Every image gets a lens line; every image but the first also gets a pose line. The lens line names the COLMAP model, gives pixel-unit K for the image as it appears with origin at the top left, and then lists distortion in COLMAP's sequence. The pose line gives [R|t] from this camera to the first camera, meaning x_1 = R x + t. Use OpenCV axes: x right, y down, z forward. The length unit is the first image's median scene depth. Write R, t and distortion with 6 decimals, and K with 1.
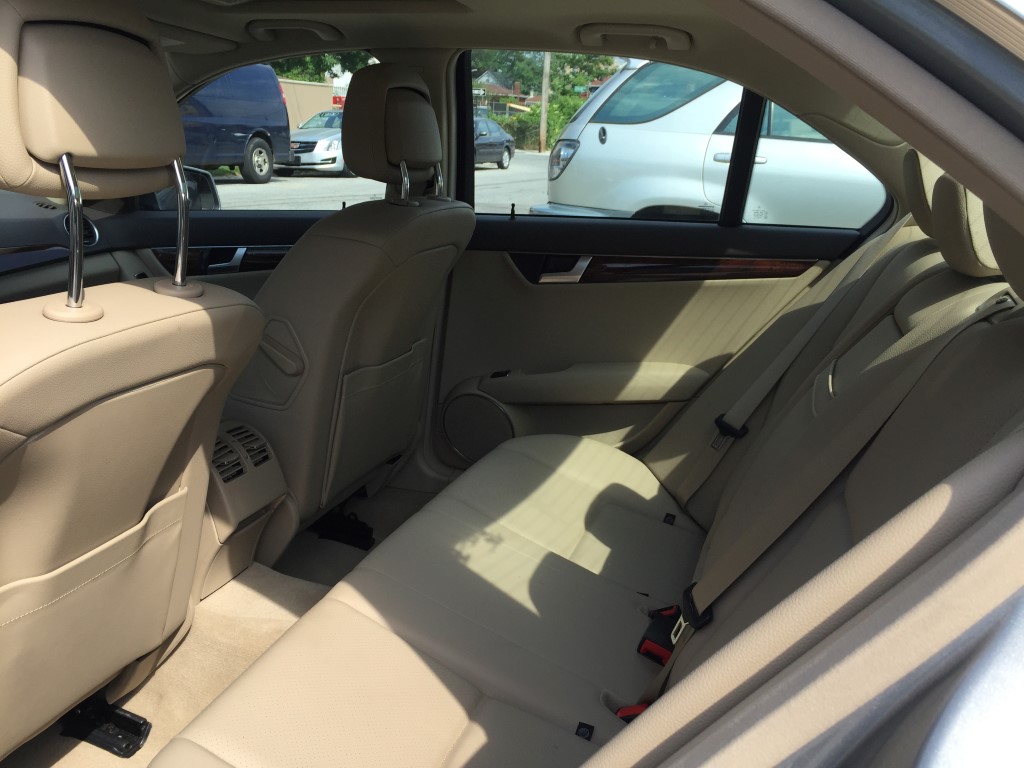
lens RADIAL K [[876.4, 0, 510.0], [0, 876.4, 393.5], [0, 0, 1]] dist [0.085971, -0.126550]
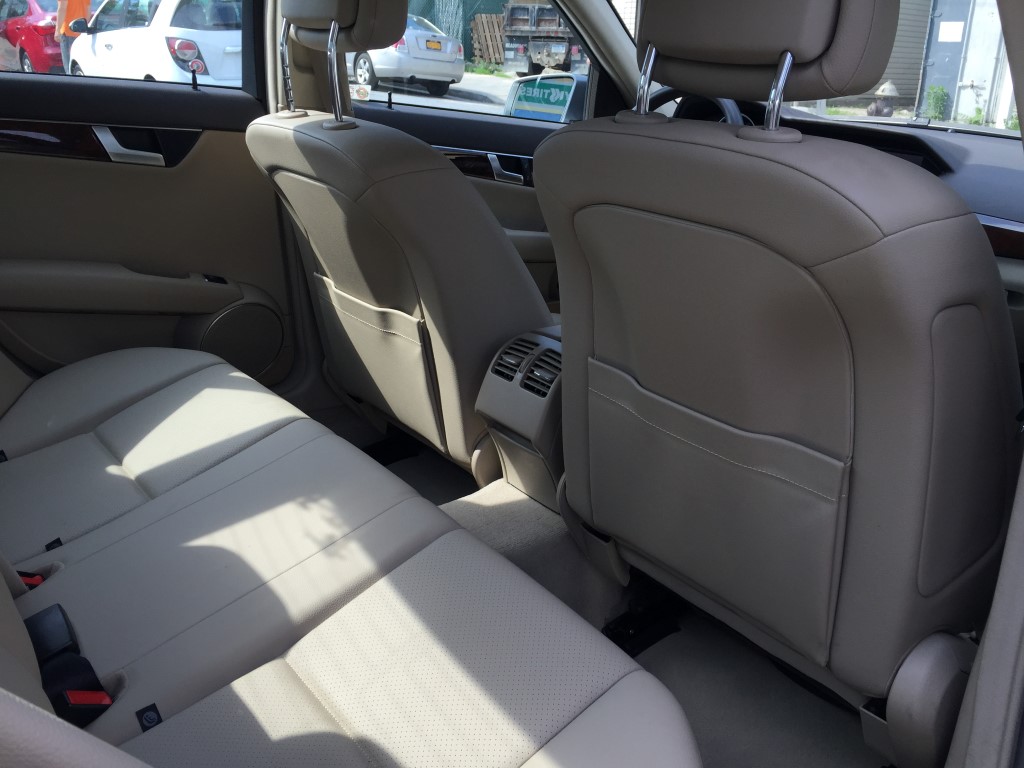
lens RADIAL K [[876.4, 0, 513.7], [0, 876.4, 390.8], [0, 0, 1]] dist [0.085971, -0.126550]
pose [[-0.525012, 0.225173, -0.820768, 0.046322], [-0.320694, 0.840949, 0.435844, -0.030435], [0.788364, 0.492039, -0.369296, 0.128058]]
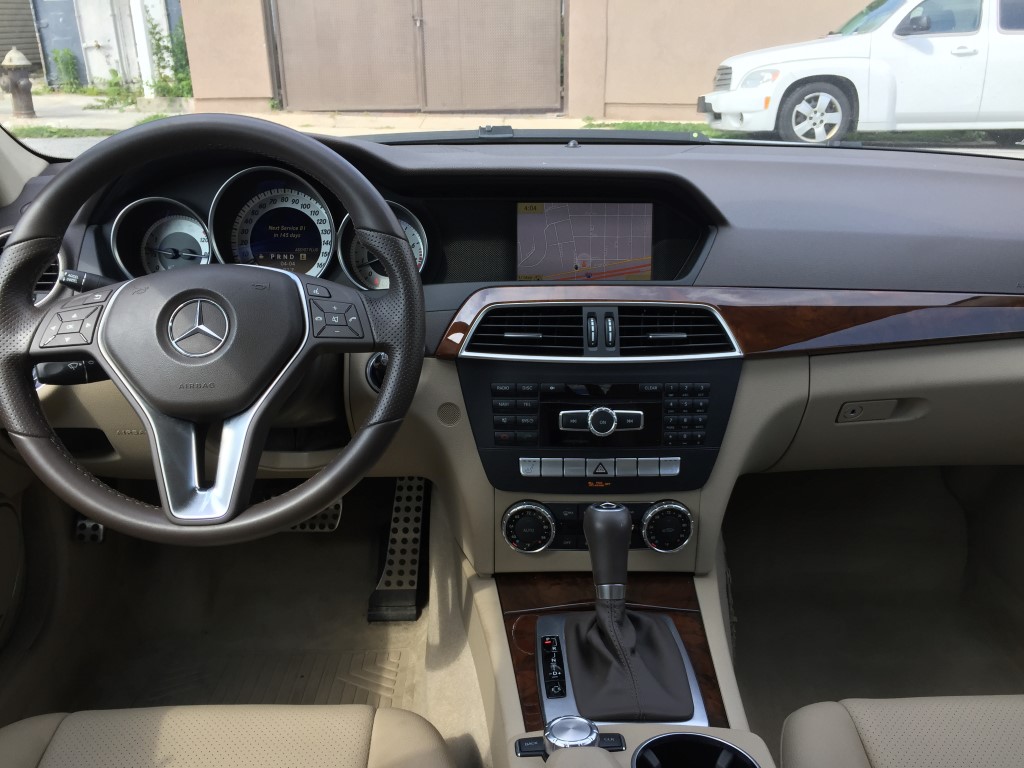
lens RADIAL K [[876.4, 0, 509.3], [0, 876.4, 380.4], [0, 0, 1]] dist [0.085971, -0.126550]
pose [[0.342901, 0.288136, -0.894090, -0.025079], [-0.247079, 0.945947, 0.210089, -0.020801], [0.906295, 0.148871, 0.395559, 0.077692]]
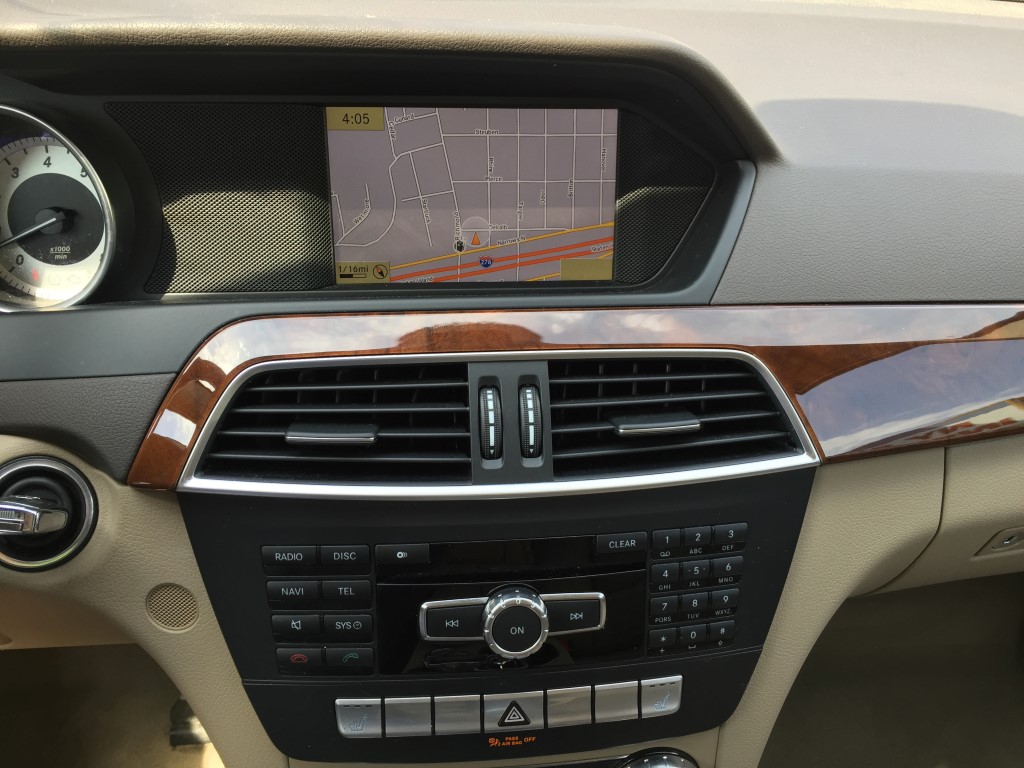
lens RADIAL K [[876.4, 0, 497.5], [0, 876.4, 405.4], [0, 0, 1]] dist [0.085971, -0.126550]
pose [[0.414139, 0.408294, -0.813502, -0.056111], [-0.245005, 0.910766, 0.332382, -0.021988], [0.876619, 0.061660, 0.477218, 0.093499]]
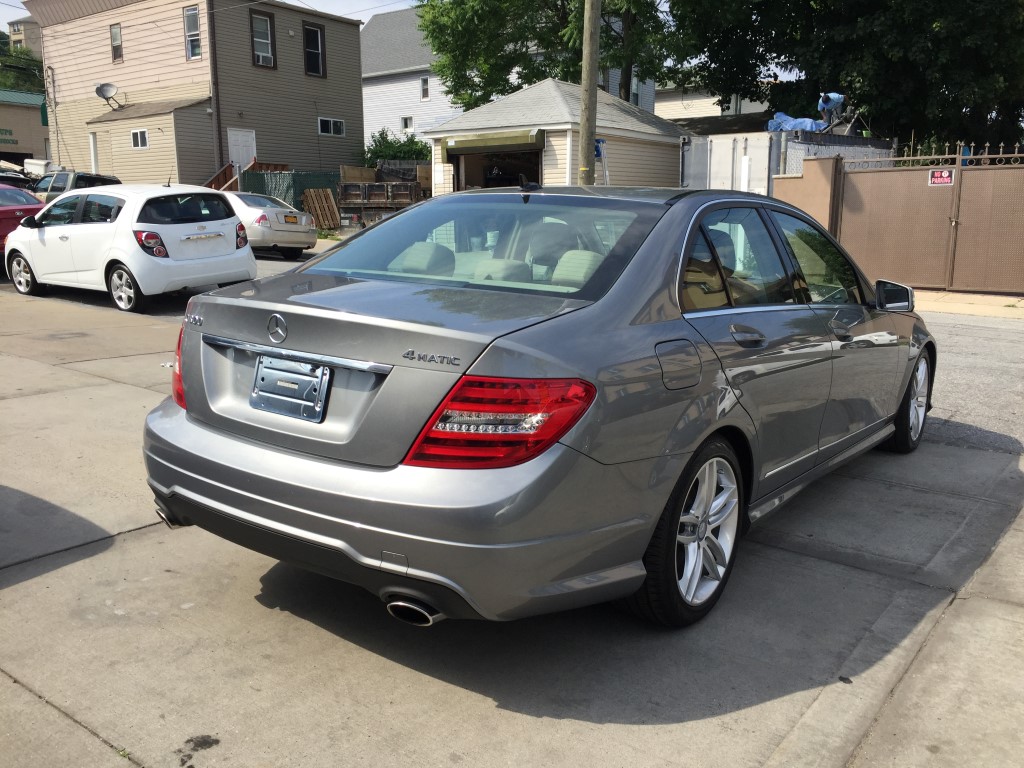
lens RADIAL K [[876.4, 0, 510.4], [0, 876.4, 383.0], [0, 0, 1]] dist [0.085971, -0.126550]
pose [[-0.313178, 0.119875, -0.942099, 0.240619], [-0.301107, 0.928287, 0.218214, -0.036594], [0.900696, 0.352013, -0.254624, 0.135774]]
